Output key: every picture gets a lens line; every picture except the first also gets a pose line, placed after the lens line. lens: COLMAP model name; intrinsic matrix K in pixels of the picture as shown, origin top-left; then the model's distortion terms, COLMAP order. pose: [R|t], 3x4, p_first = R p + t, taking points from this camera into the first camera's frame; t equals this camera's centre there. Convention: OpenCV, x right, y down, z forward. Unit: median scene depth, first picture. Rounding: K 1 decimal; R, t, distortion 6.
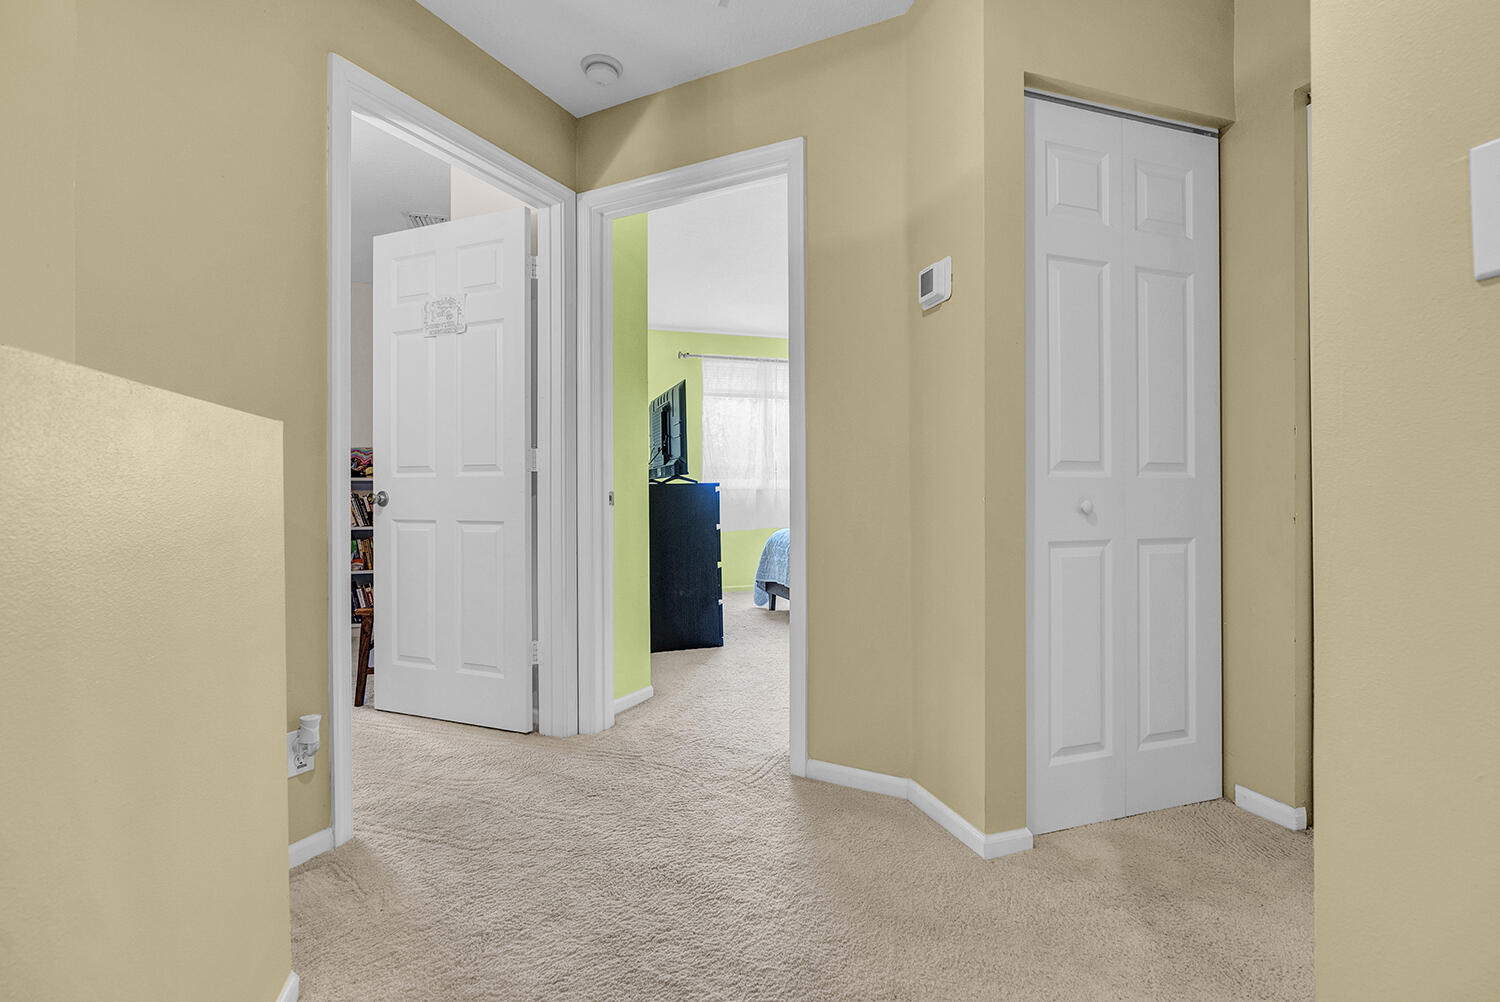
lens RADIAL K [[680.6, 0, 755.7], [0, 680.6, 502.9], [0, 0, 1]] dist [-0.005255, -0.000019]
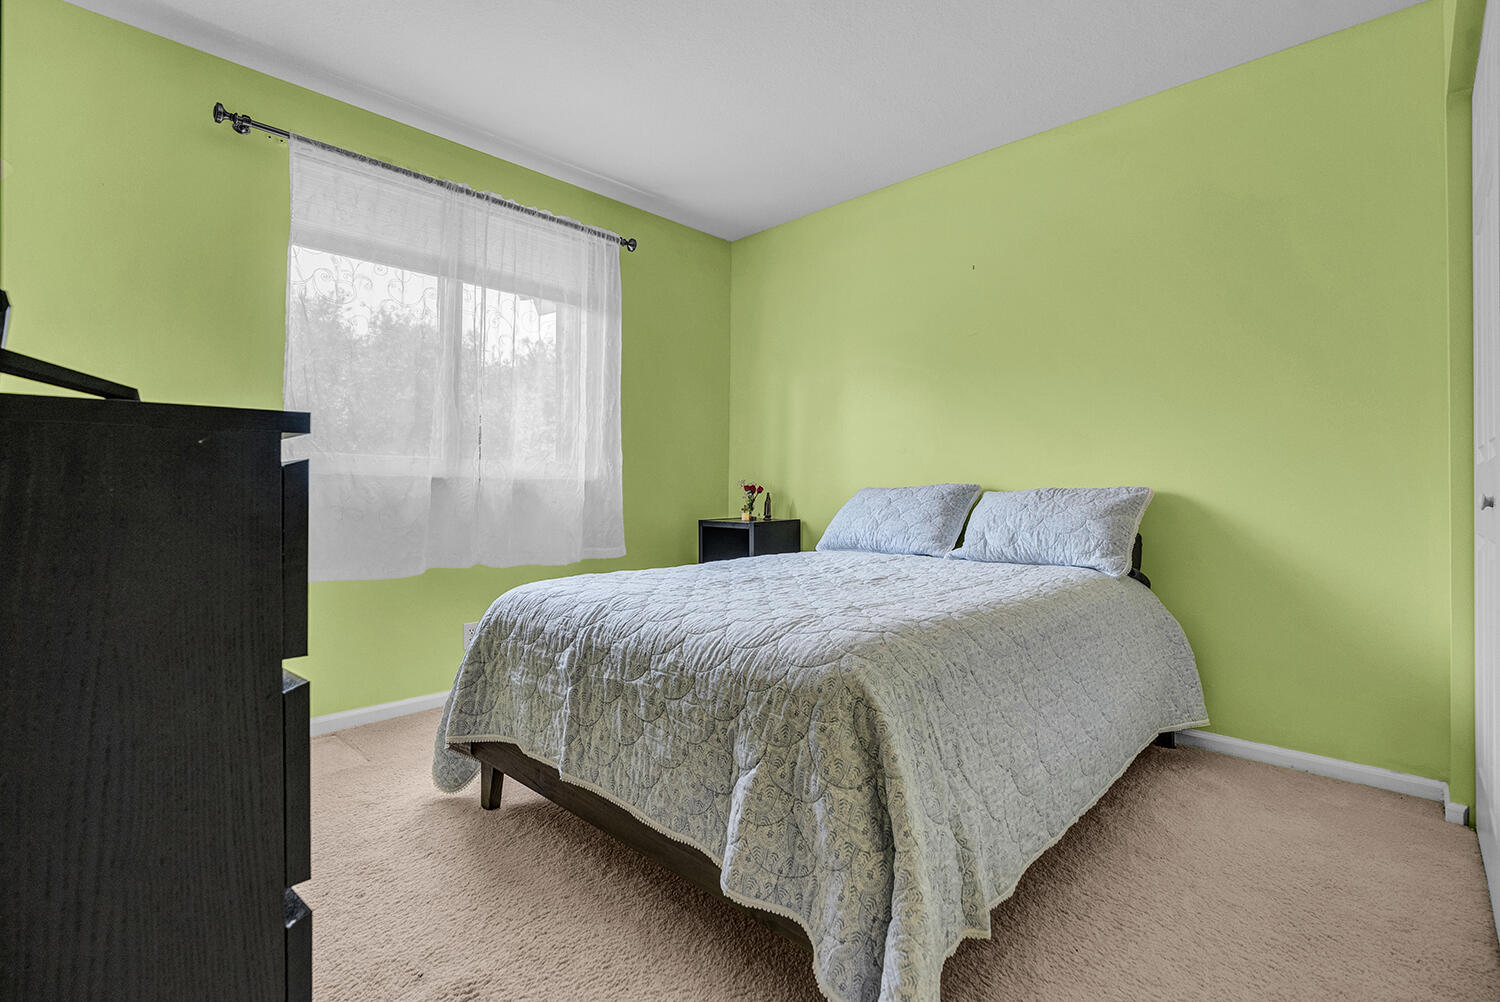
lens RADIAL K [[680.6, 0, 755.7], [0, 680.6, 502.9], [0, 0, 1]] dist [-0.005255, -0.000019]
pose [[0.880489, 0.020053, 0.473643, -0.026728], [-0.019188, 0.999794, -0.006659, -0.006004], [-0.473679, -0.003226, 0.880692, 0.606469]]
